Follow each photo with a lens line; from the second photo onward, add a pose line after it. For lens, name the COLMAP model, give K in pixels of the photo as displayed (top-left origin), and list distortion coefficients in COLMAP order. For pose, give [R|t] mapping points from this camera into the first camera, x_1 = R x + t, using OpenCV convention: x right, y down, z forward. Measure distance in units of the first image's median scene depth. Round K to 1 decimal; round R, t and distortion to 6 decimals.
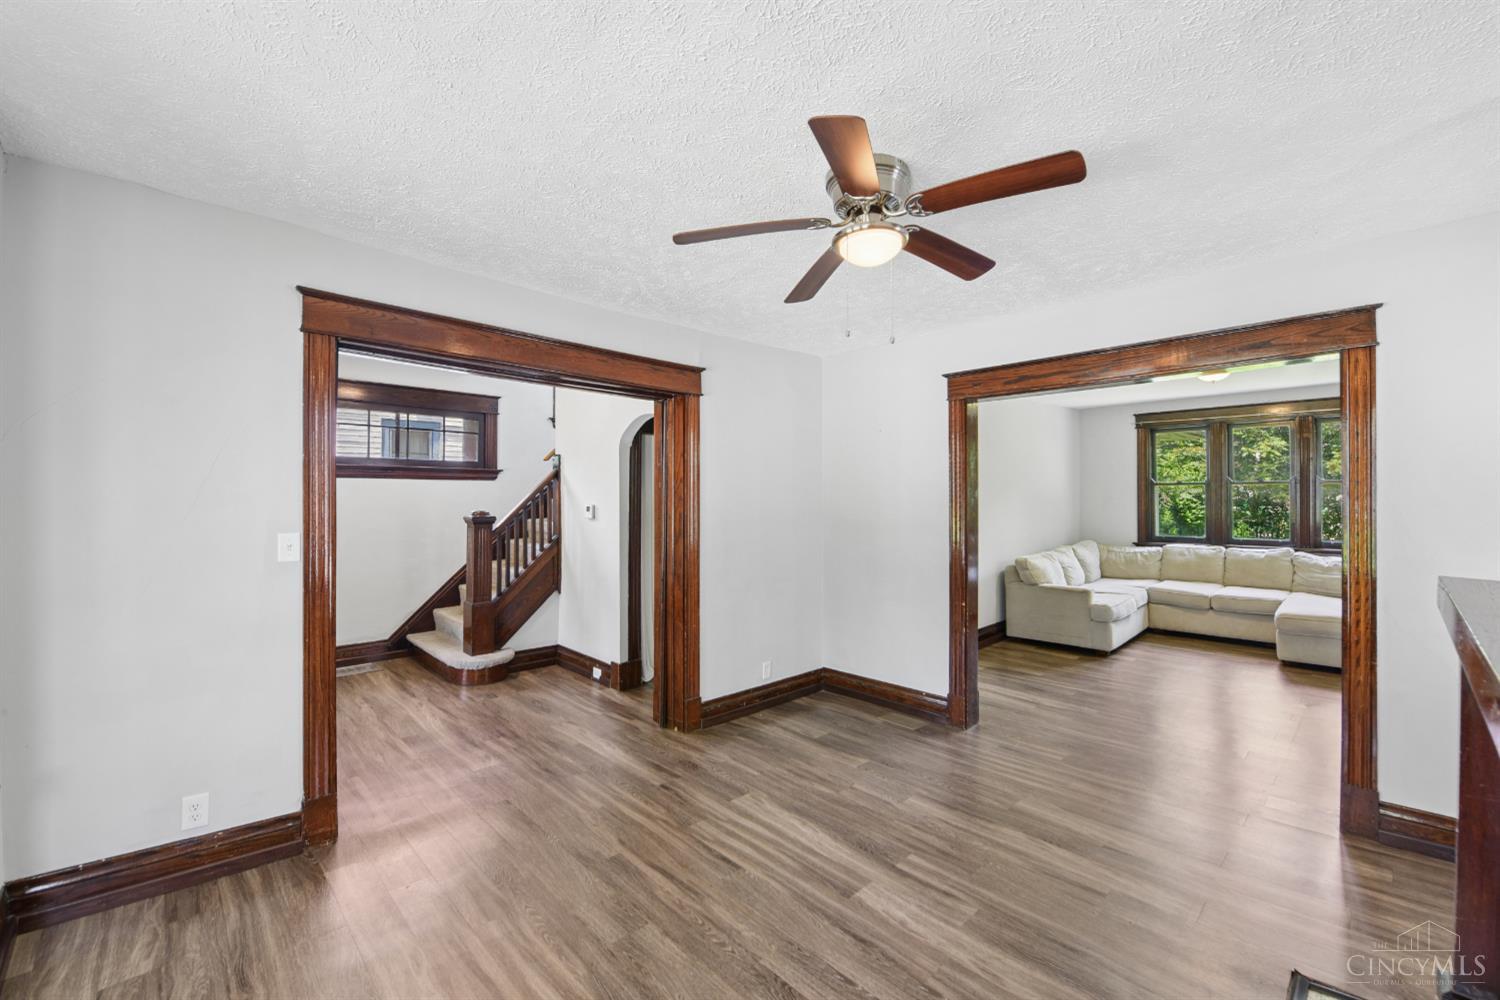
lens RADIAL K [[610.0, 0, 756.8], [0, 610.0, 515.6], [0, 0, 1]] dist [-0.012754, -0.000739]
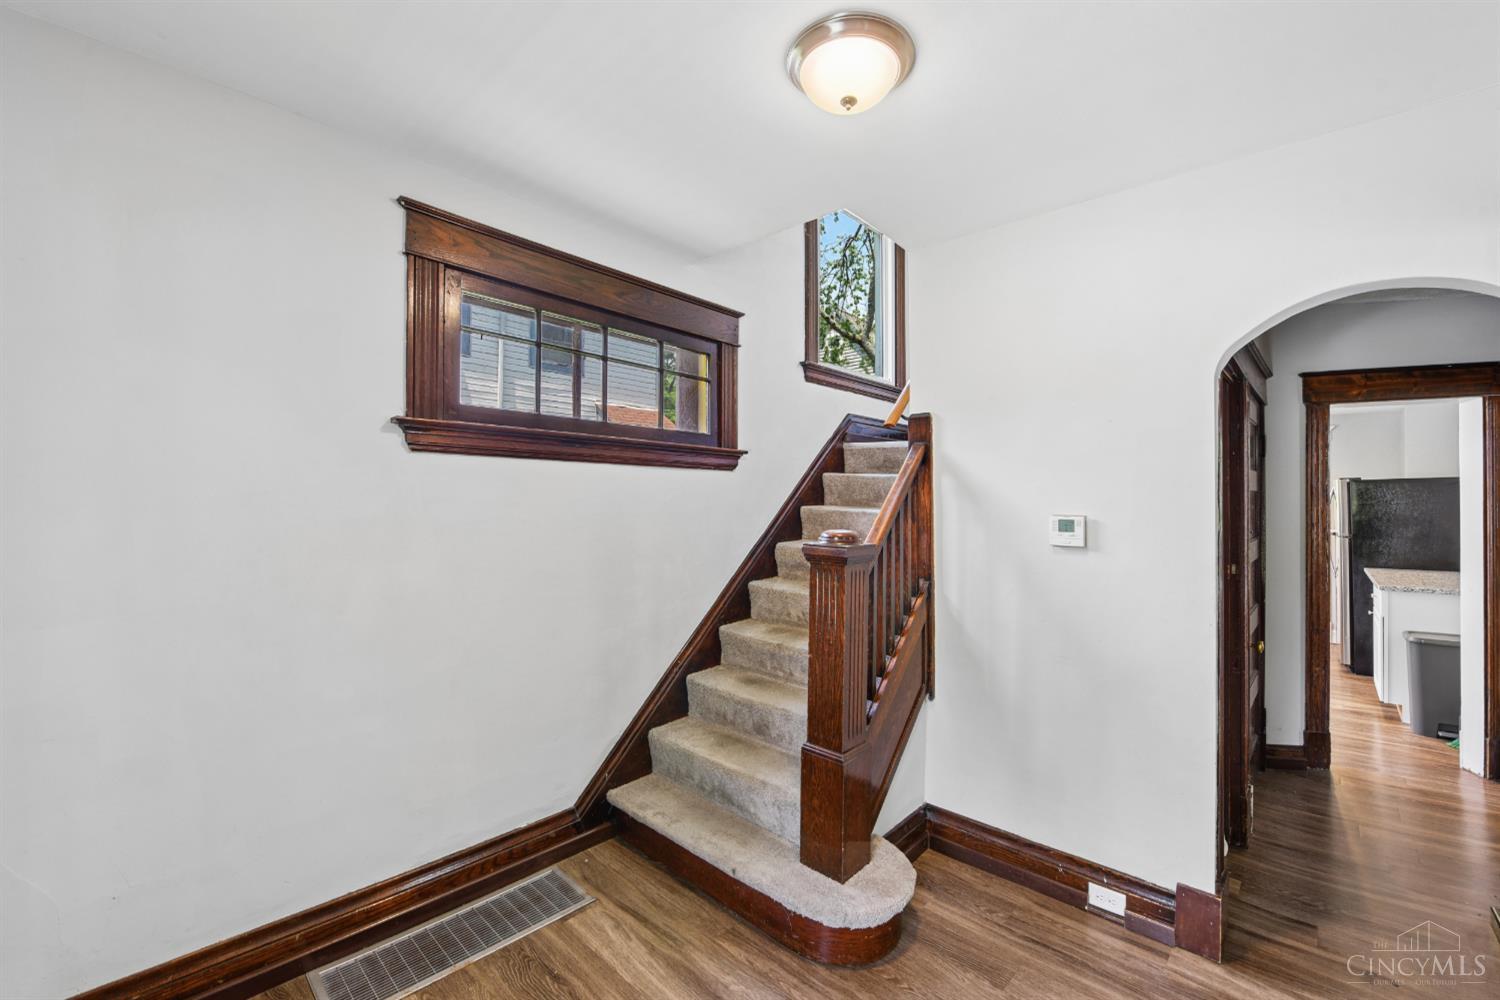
lens RADIAL K [[610.0, 0, 755.2], [0, 610.0, 496.1], [0, 0, 1]] dist [-0.012754, -0.000739]
pose [[0.999020, 0.003568, 0.044128, -0.460275], [-0.000747, 0.997964, -0.063773, -0.000392], [-0.044266, 0.063677, 0.996988, 0.488020]]
